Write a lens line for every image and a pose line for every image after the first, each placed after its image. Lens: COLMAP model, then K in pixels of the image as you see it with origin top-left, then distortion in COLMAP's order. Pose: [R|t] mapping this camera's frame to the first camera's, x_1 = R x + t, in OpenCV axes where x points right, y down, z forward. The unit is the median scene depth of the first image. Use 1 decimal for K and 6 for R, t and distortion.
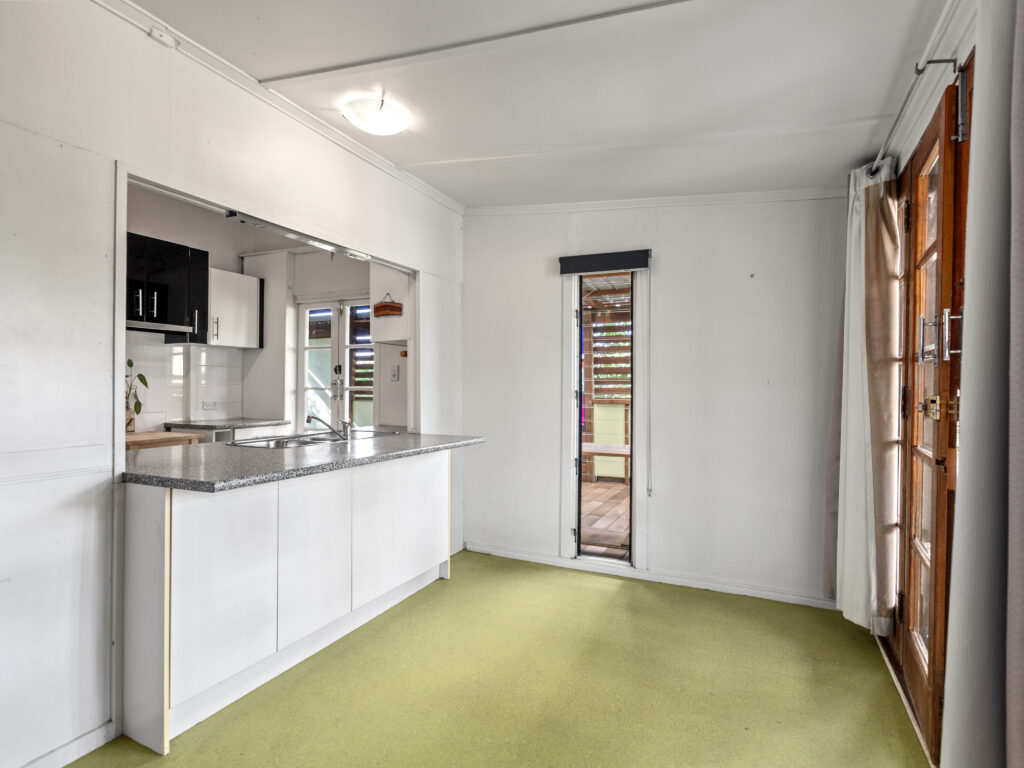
lens RADIAL K [[520.6, 0, 512.8], [0, 520.6, 387.3], [0, 0, 1]] dist [0.014778, -0.001372]
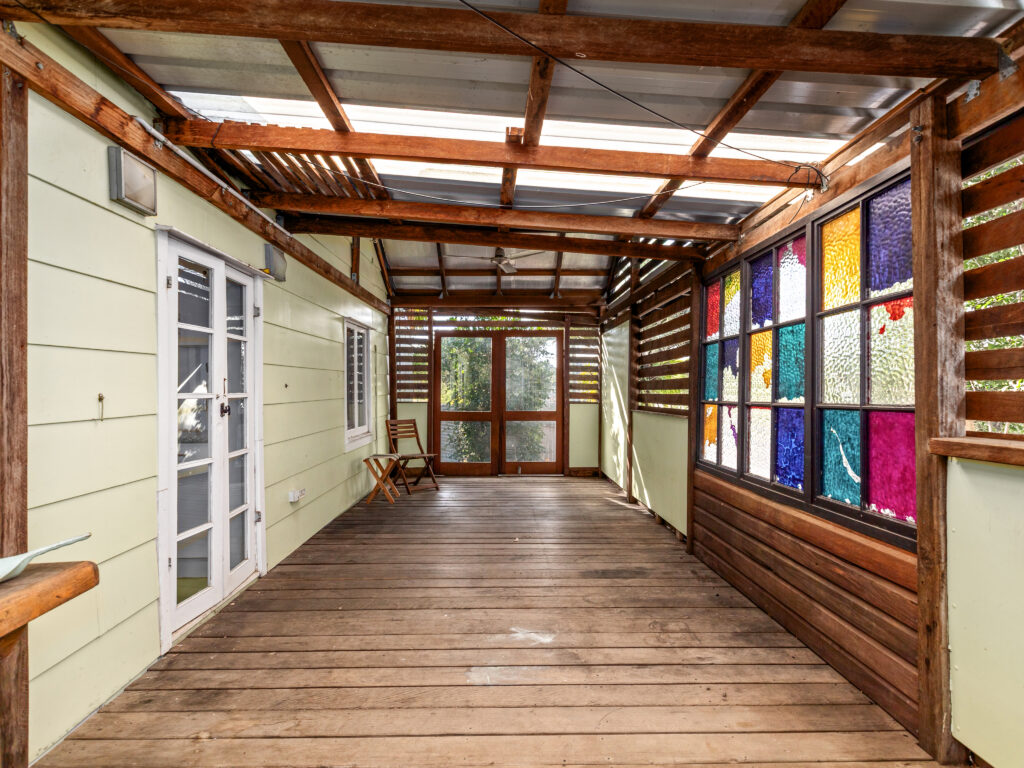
lens RADIAL K [[520.6, 0, 512.2], [0, 520.6, 387.2], [0, 0, 1]] dist [0.014778, -0.001372]
pose [[0.462772, -0.007207, -0.886448, 0.278249], [0.000747, 0.999970, -0.007740, -0.000234], [0.886477, 0.002920, 0.462764, 0.701611]]
